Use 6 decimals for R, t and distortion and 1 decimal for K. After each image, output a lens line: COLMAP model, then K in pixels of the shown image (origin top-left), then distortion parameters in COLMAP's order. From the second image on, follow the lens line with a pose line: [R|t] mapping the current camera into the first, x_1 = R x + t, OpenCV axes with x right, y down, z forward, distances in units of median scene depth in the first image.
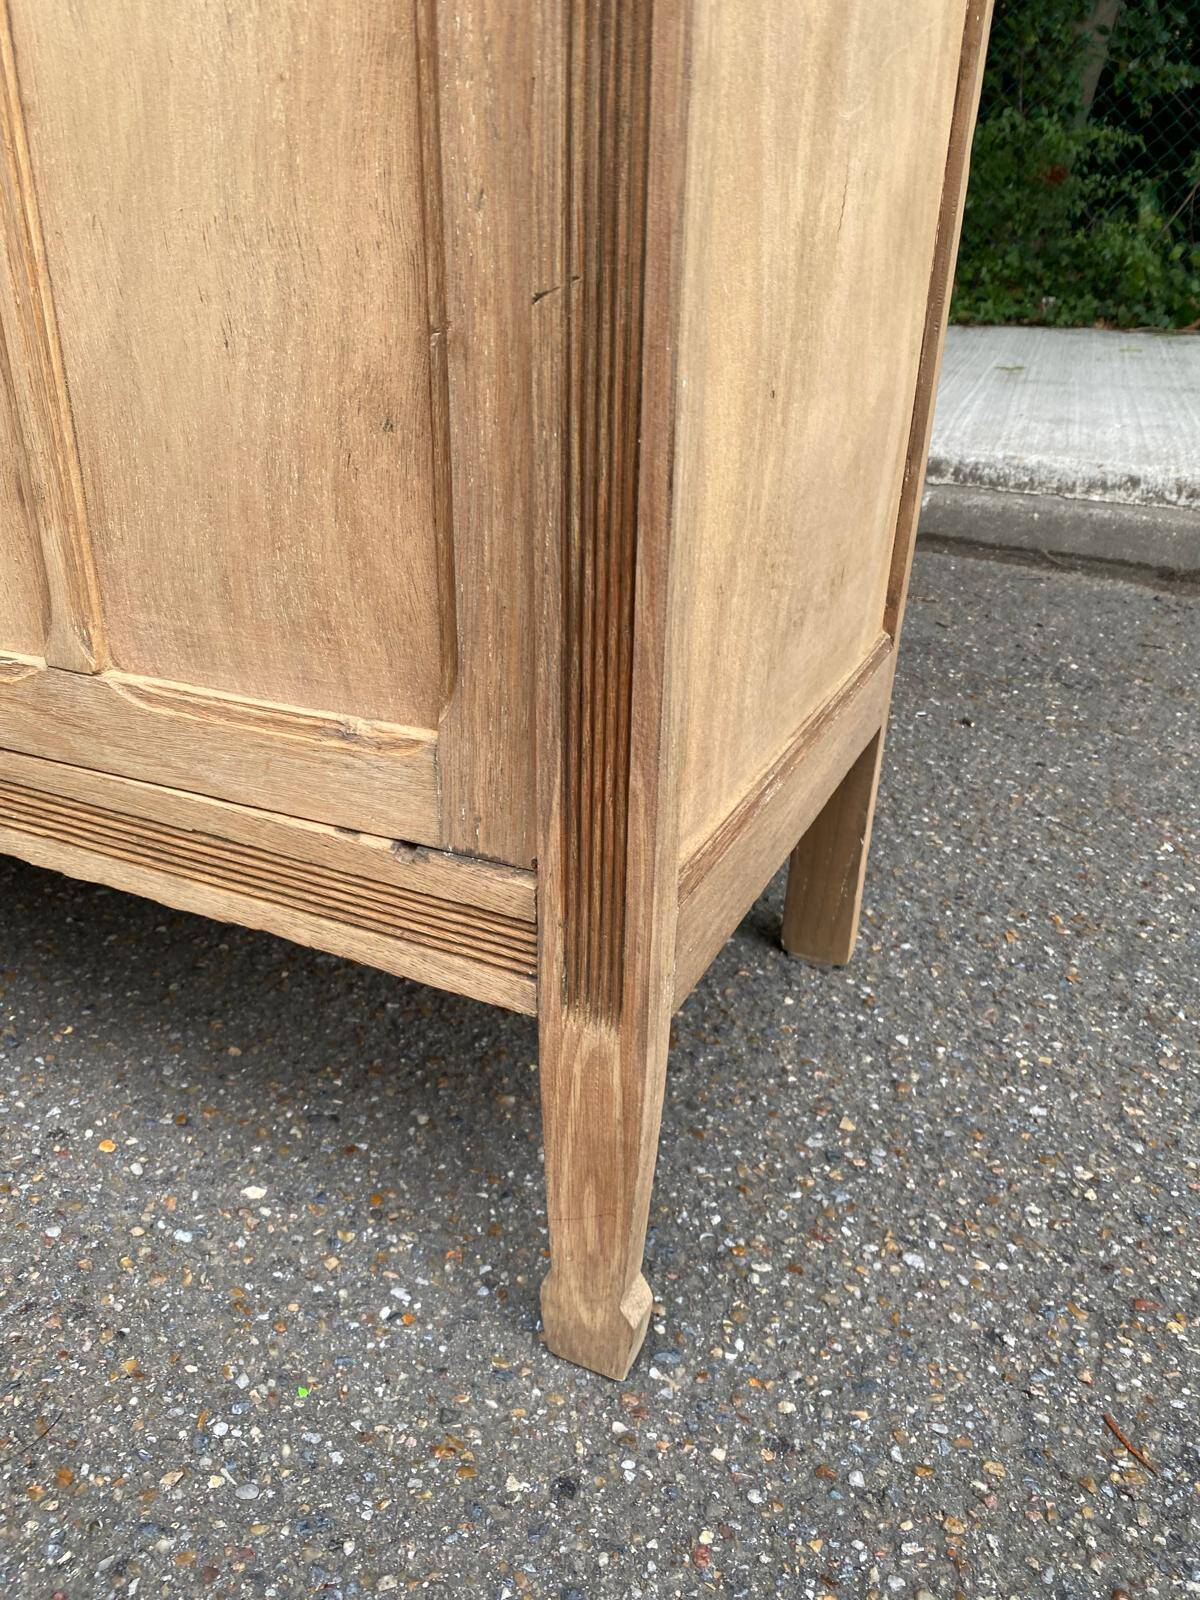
lens RADIAL K [[1229.0, 0, 600.0], [0, 1229.0, 800.0], [0, 0, 1]] dist [-0.001338, -0.002534]
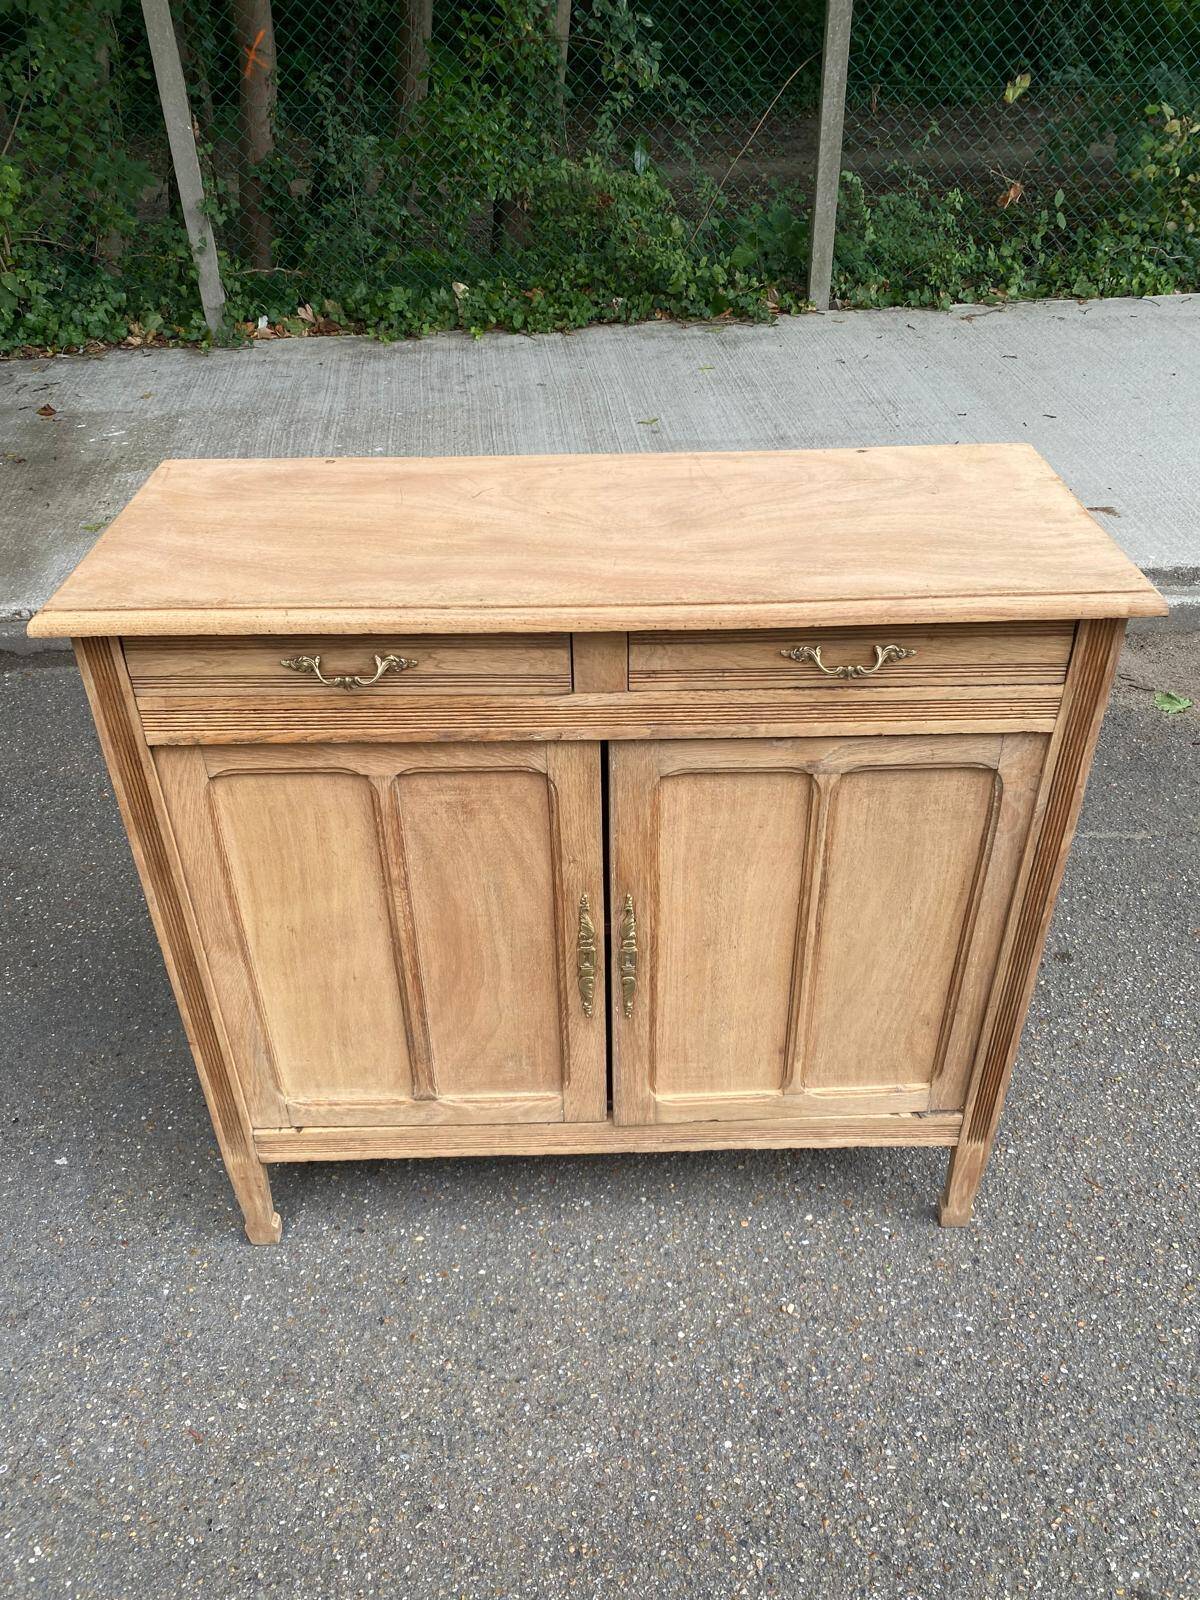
lens RADIAL K [[1235.8, 0, 595.6], [0, 1235.8, 776.4], [0, 0, 1]] dist [0.010778, -0.010083]
pose [[0.897452, -0.280747, 0.340237, -1.526905], [0.221310, 0.953785, 0.203264, -1.432180], [-0.381579, -0.107122, 0.918108, -1.392529]]
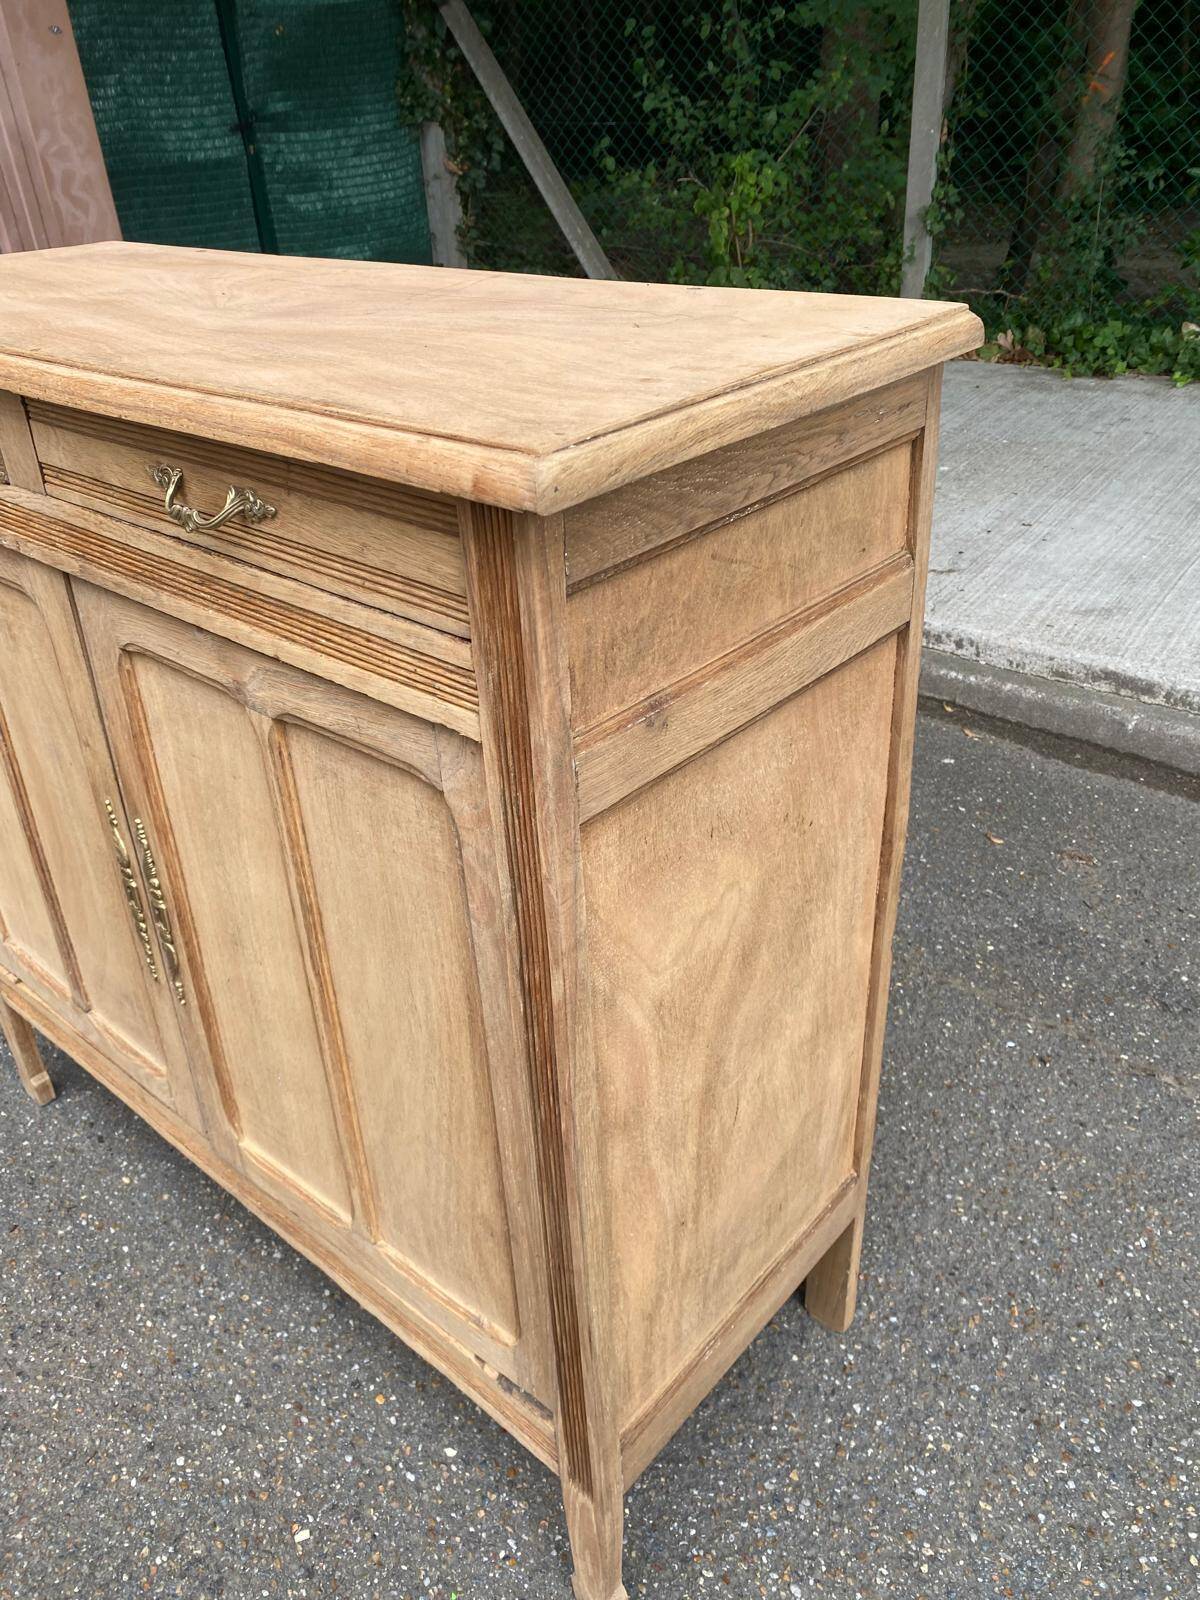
lens RADIAL K [[1227.7, 0, 588.5], [0, 1227.7, 777.6], [0, 0, 1]] dist [0.004137, -0.001865]
pose [[0.958036, 0.080001, -0.275258, 0.379920], [-0.058462, 0.994613, 0.085600, -0.947566], [0.280623, -0.065916, 0.957552, -0.705433]]
